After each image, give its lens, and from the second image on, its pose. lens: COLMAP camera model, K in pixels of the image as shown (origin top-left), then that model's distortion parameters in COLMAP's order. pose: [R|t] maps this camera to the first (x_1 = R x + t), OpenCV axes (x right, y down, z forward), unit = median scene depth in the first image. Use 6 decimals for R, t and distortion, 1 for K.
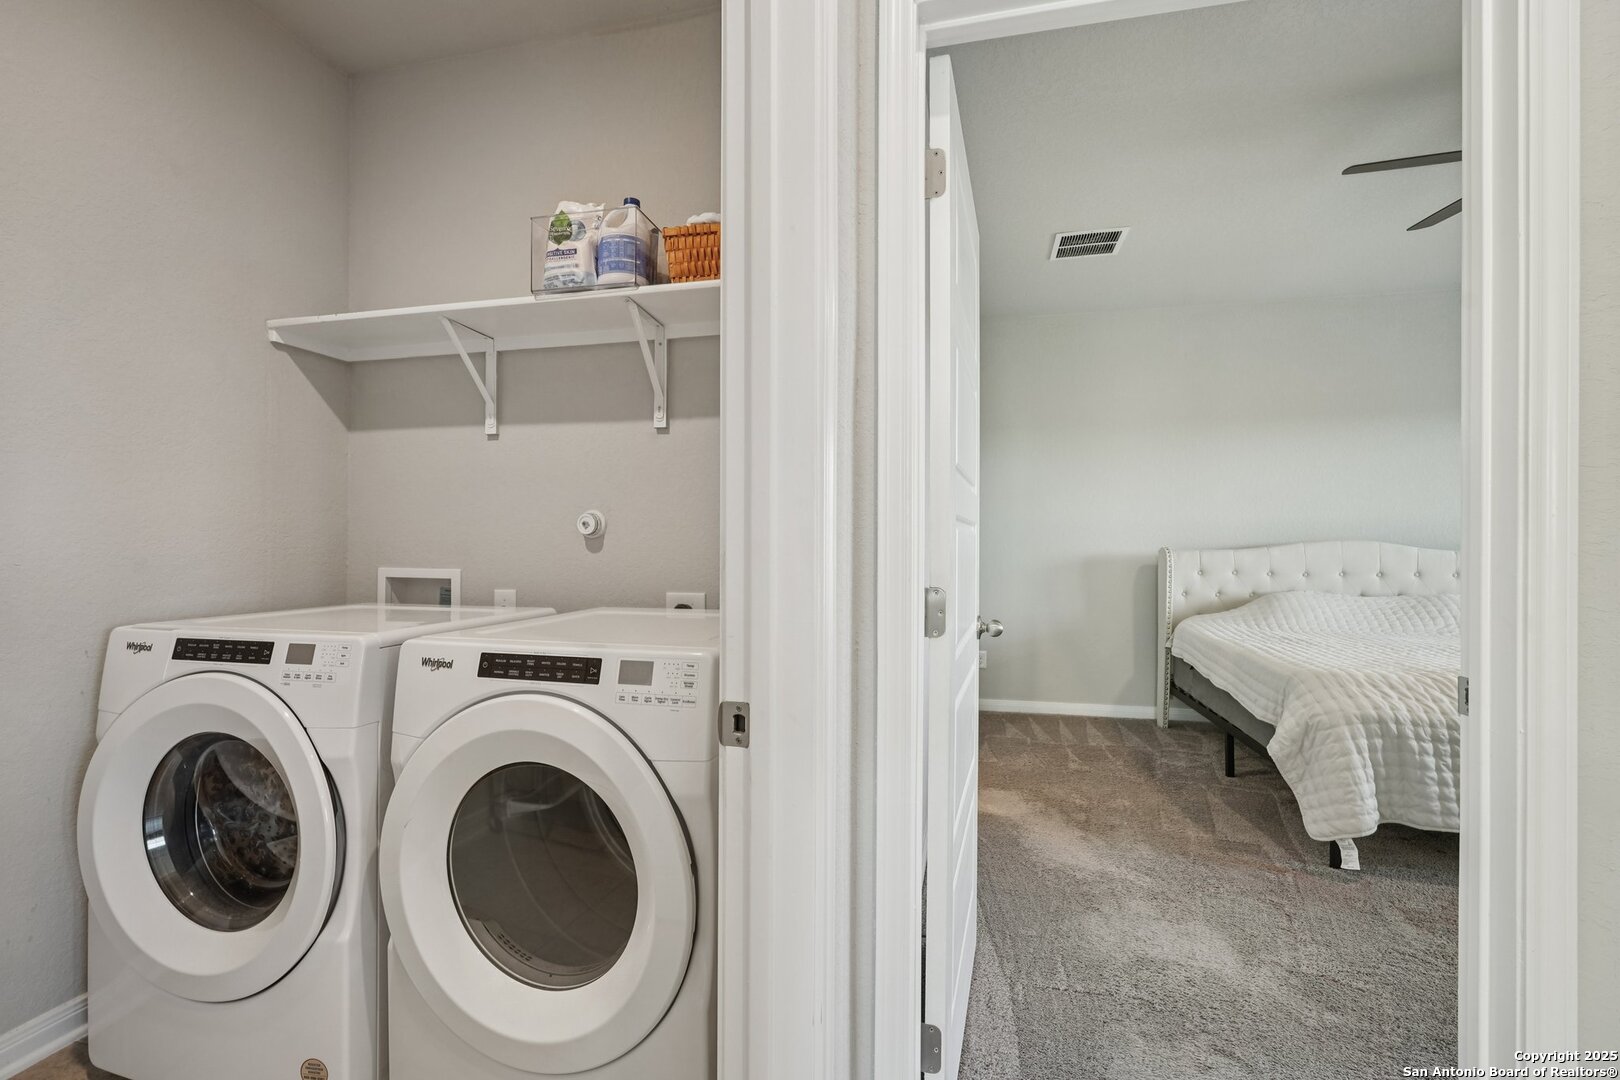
lens RADIAL K [[718.9, 0, 806.1], [0, 718.9, 539.9], [0, 0, 1]] dist [-0.014067, 0.006884]
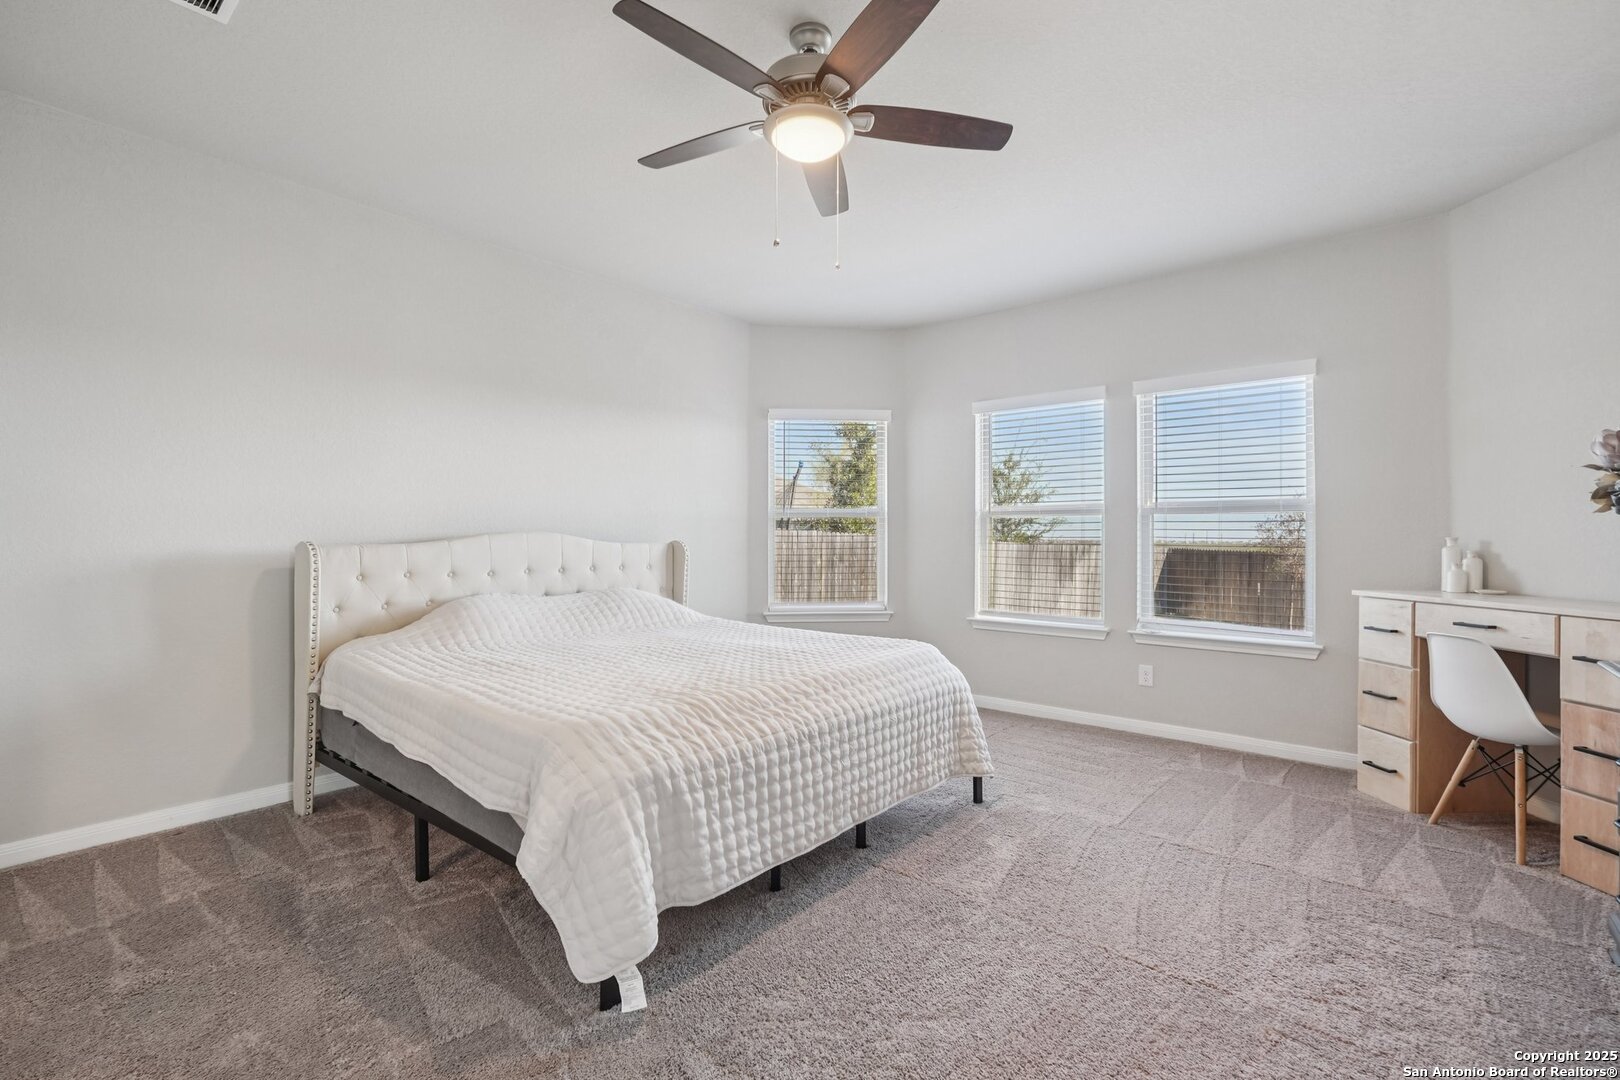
lens RADIAL K [[718.9, 0, 804.3], [0, 718.9, 536.2], [0, 0, 1]] dist [-0.014067, 0.006884]
pose [[0.450593, 0.000042, 0.892730, 0.166890], [-0.006719, 0.999972, 0.003344, 0.000202], [-0.892704, -0.007505, 0.450580, 0.414351]]
